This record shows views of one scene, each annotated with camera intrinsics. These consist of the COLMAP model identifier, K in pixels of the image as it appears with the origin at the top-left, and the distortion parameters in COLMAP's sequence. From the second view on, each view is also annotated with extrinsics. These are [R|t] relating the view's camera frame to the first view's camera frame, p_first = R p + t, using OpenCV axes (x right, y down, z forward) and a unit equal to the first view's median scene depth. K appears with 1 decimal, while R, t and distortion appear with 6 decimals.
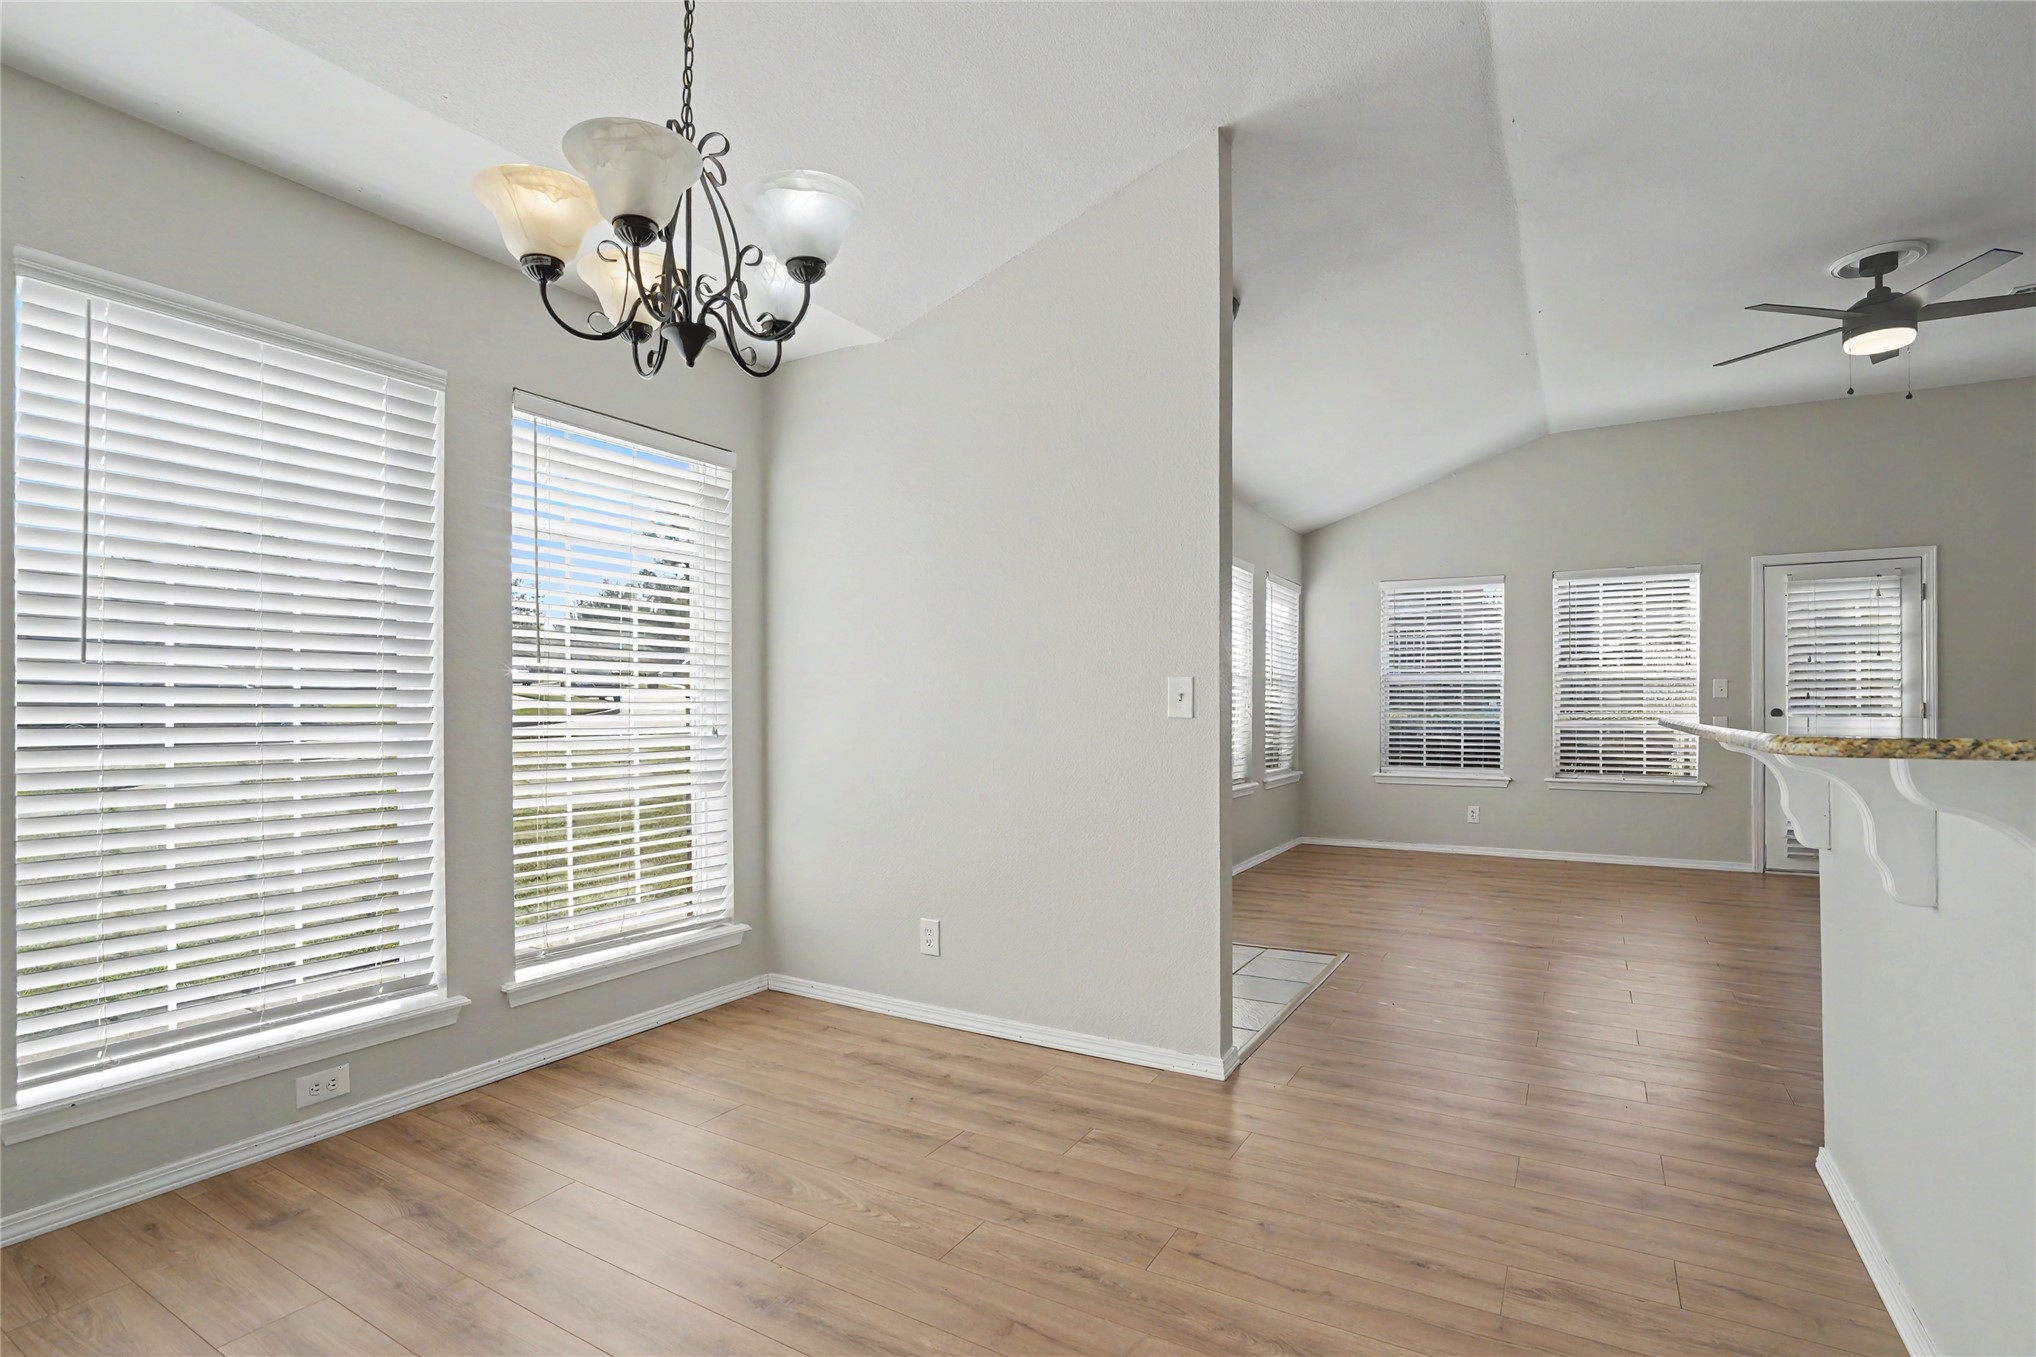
lens RADIAL K [[1009.3, 0, 1013.4], [0, 1009.3, 704.5], [0, 0, 1]] dist [-0.053422, 0.018365]
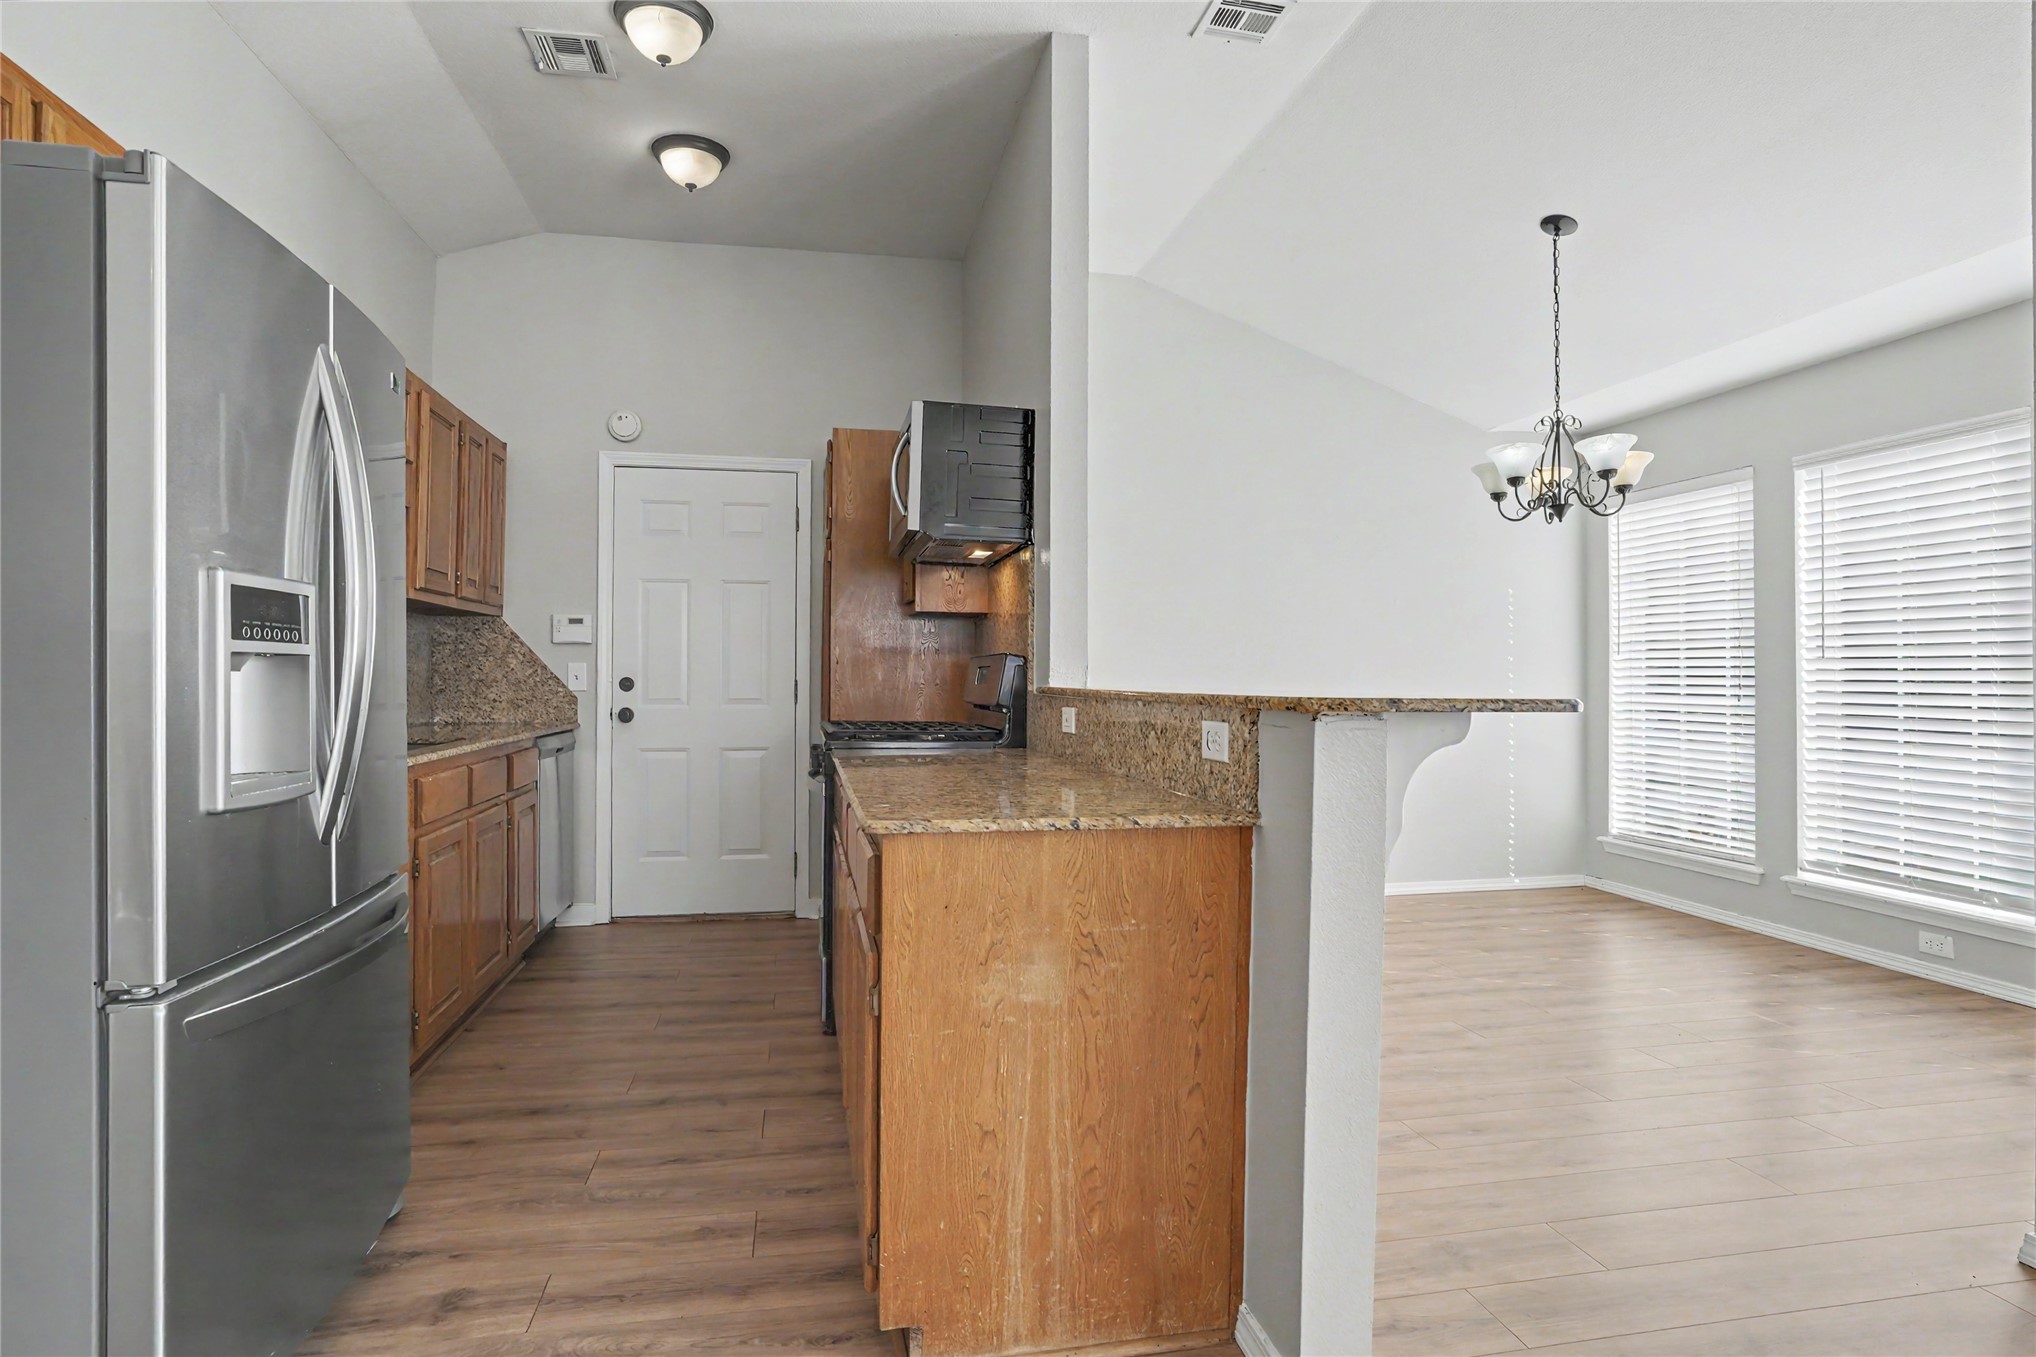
lens RADIAL K [[1073.0, 0, 1012.0], [0, 1073.0, 664.8], [0, 0, 1]] dist [-0.032931, 0.010240]
pose [[-0.750052, -0.011721, -0.661275, 0.798062], [-0.006952, 0.999927, -0.009839, 0.001180], [0.661343, -0.002783, -0.750079, 0.750343]]
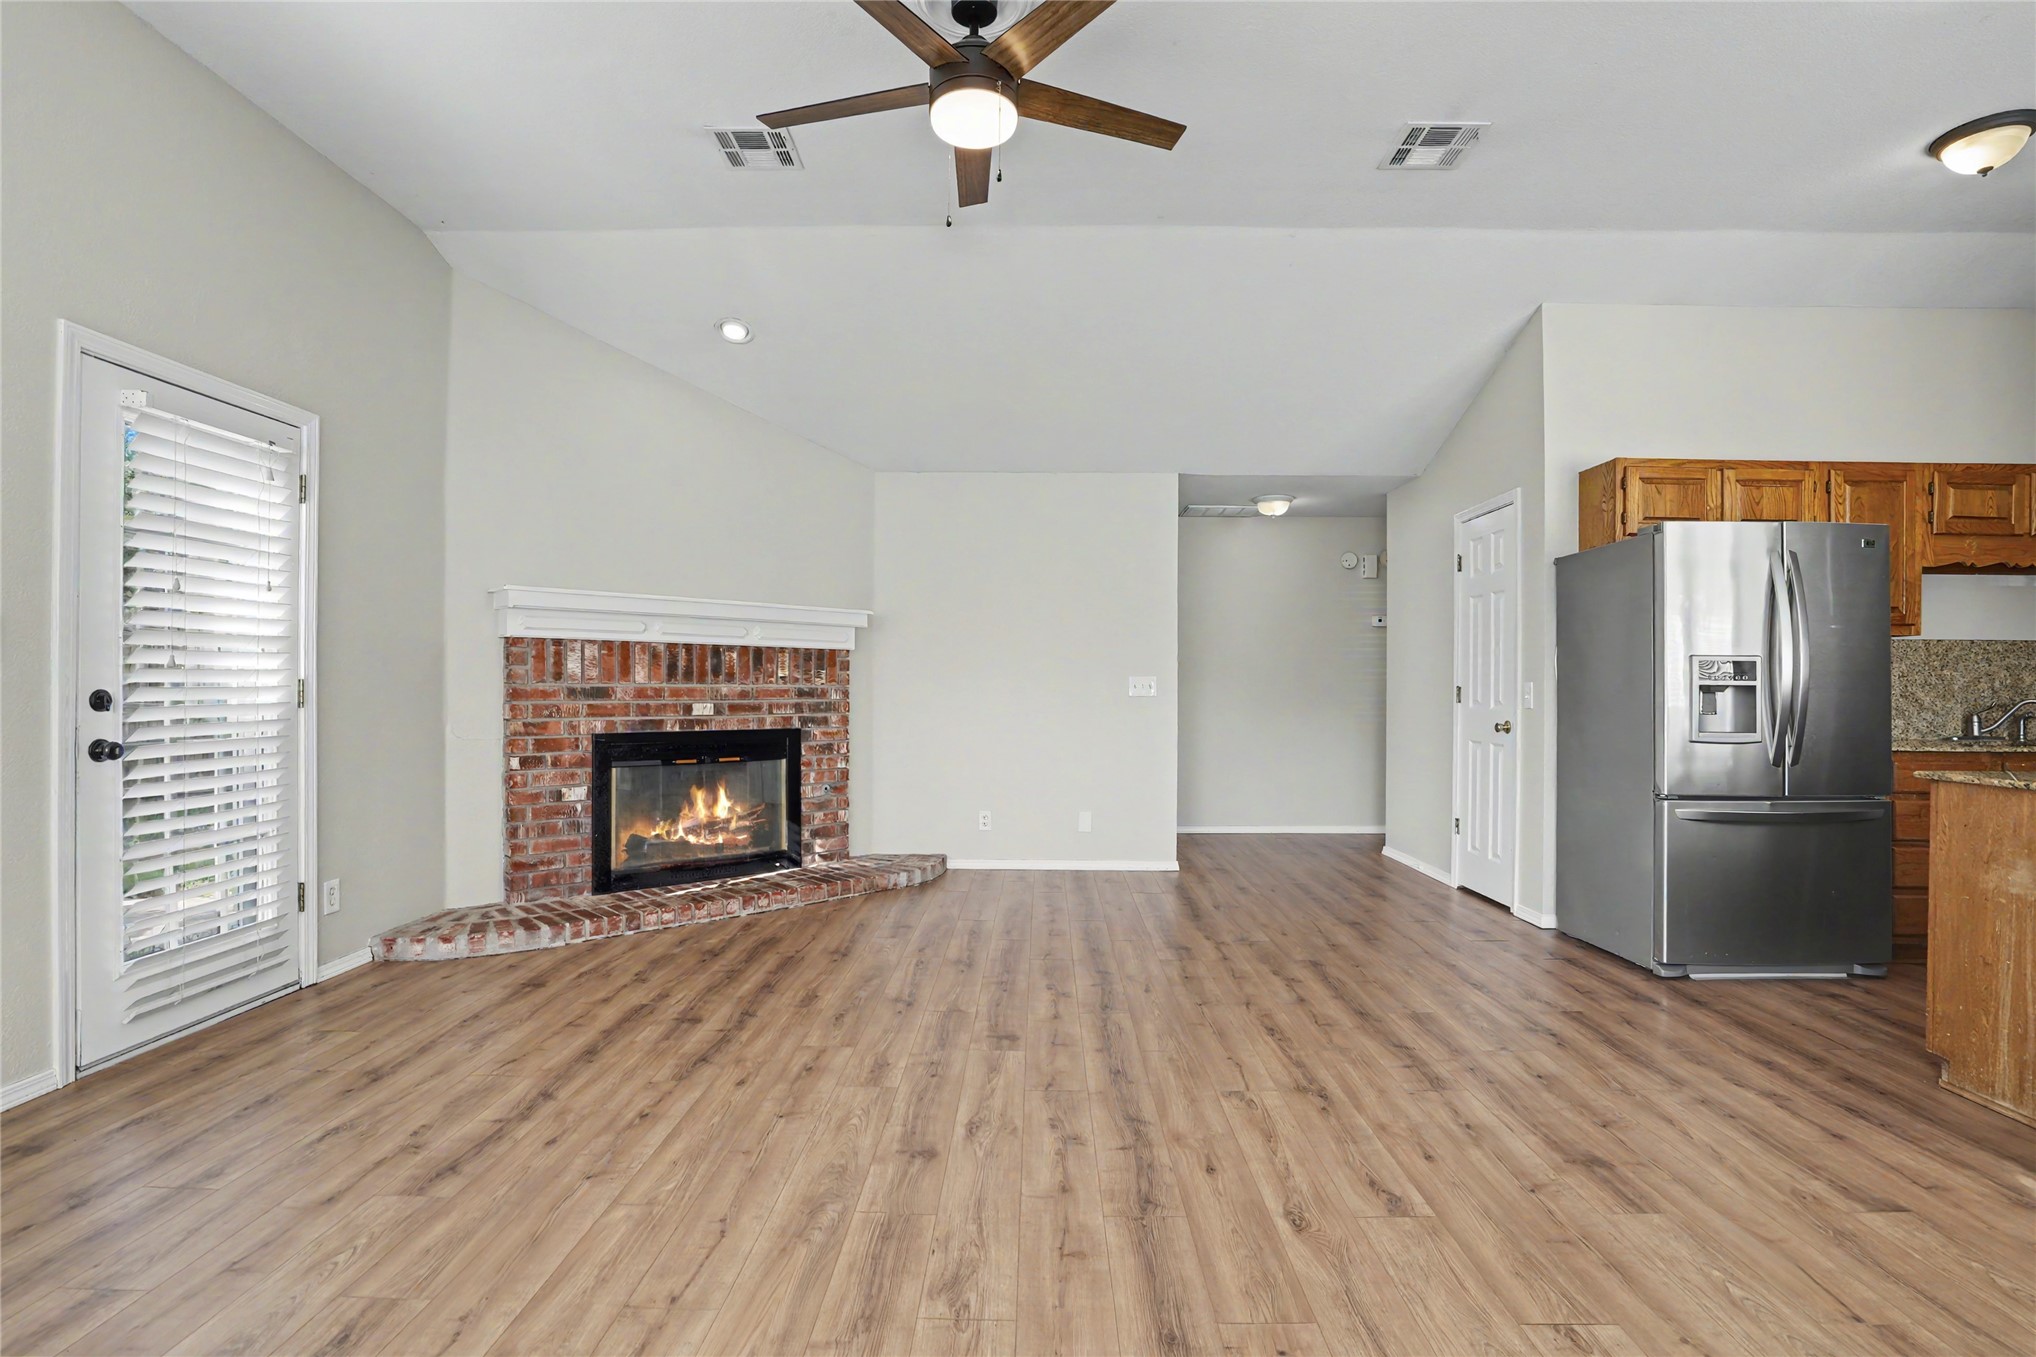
lens RADIAL K [[967.5, 0, 1025.2], [0, 967.5, 685.7], [0, 0, 1]] dist [-0.056896, 0.020270]
pose [[-0.492687, -0.002839, 0.870202, 0.321424], [-0.005851, 0.999983, -0.000050, -0.000290], [-0.870187, -0.005117, -0.492695, 1.272237]]
